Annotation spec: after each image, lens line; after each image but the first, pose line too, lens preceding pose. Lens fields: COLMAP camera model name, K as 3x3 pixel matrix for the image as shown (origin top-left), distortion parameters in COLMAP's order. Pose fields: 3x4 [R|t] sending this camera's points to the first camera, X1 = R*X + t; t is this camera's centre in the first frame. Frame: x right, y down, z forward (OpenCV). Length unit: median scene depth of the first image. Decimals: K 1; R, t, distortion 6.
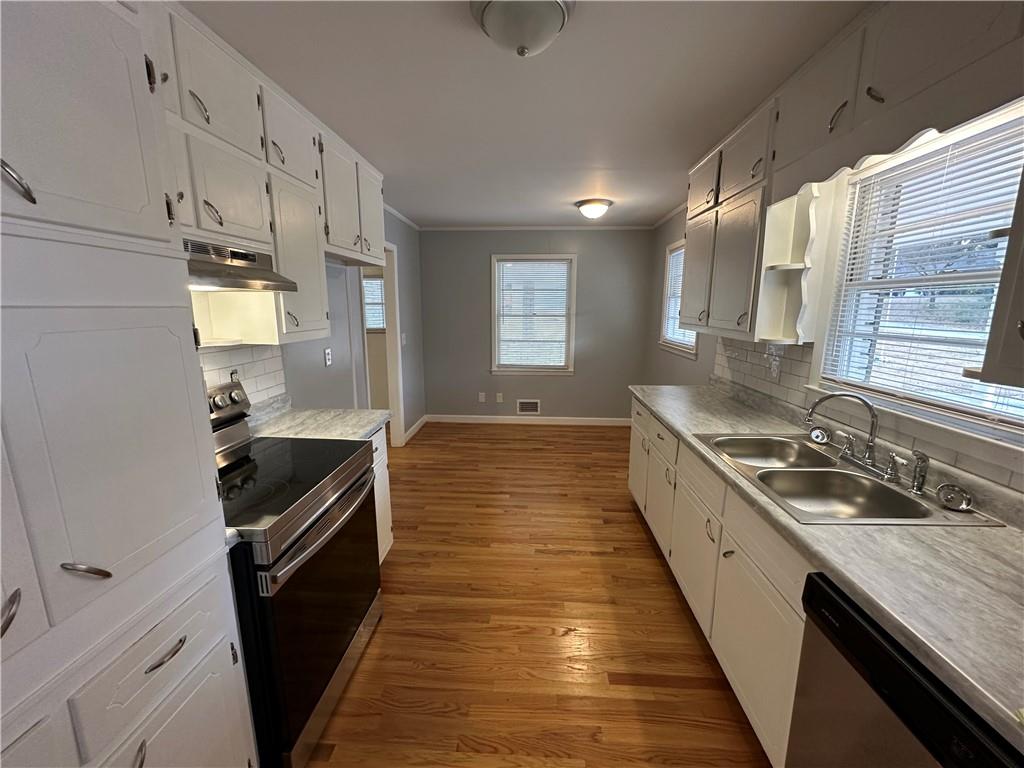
lens RADIAL K [[408.2, 0, 518.3], [0, 408.2, 382.8], [0, 0, 1]] dist [-0.002628, 0.000419]
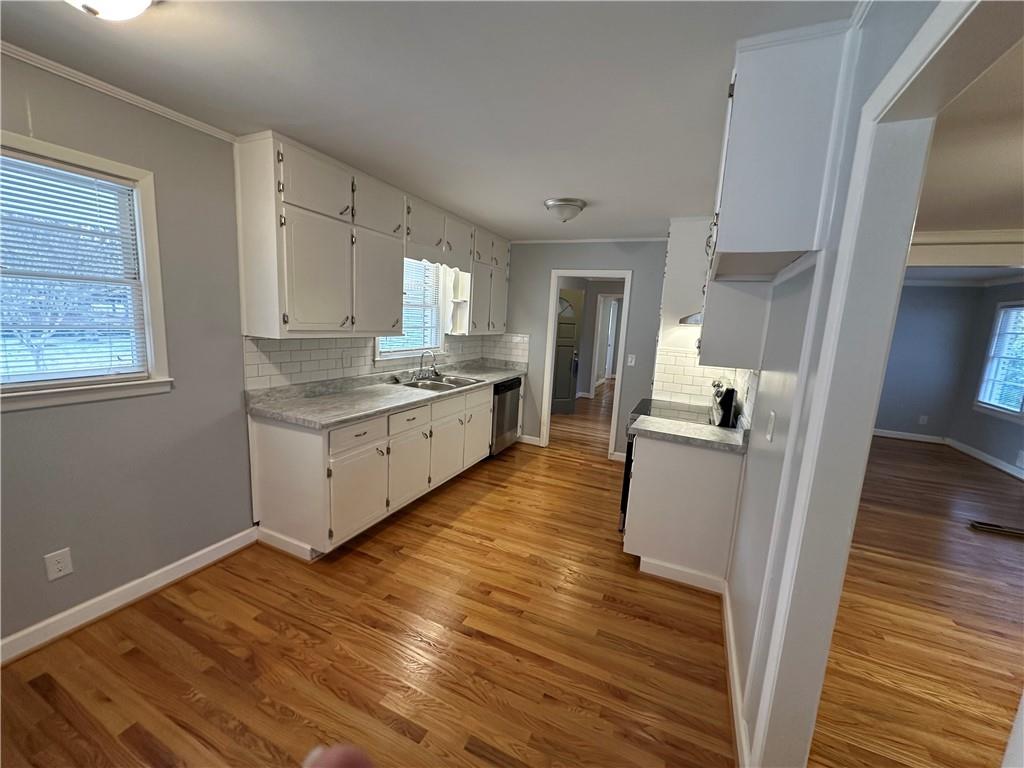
lens RADIAL K [[408.2, 0, 508.7], [0, 408.2, 381.2], [0, 0, 1]] dist [-0.002628, 0.000419]
pose [[-0.923102, -0.116296, 0.366548, -0.257270], [0.008963, 0.946410, 0.322843, -0.262053], [-0.384450, 0.301303, -0.872591, 1.328811]]
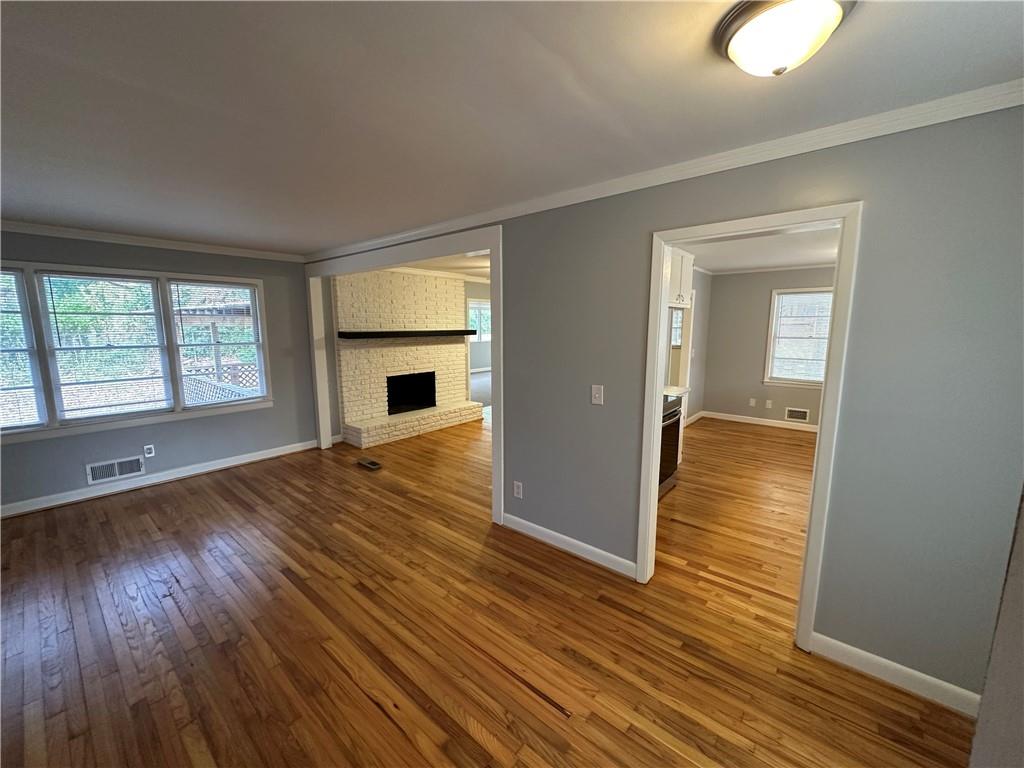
lens RADIAL K [[408.2, 0, 513.3], [0, 408.2, 384.5], [0, 0, 1]] dist [-0.002628, 0.000419]
pose [[0.792284, 0.083679, -0.604387, 0.119356], [-0.107466, 0.994204, -0.003226, 0.095111], [0.600614, 0.067507, 0.796684, -0.649916]]
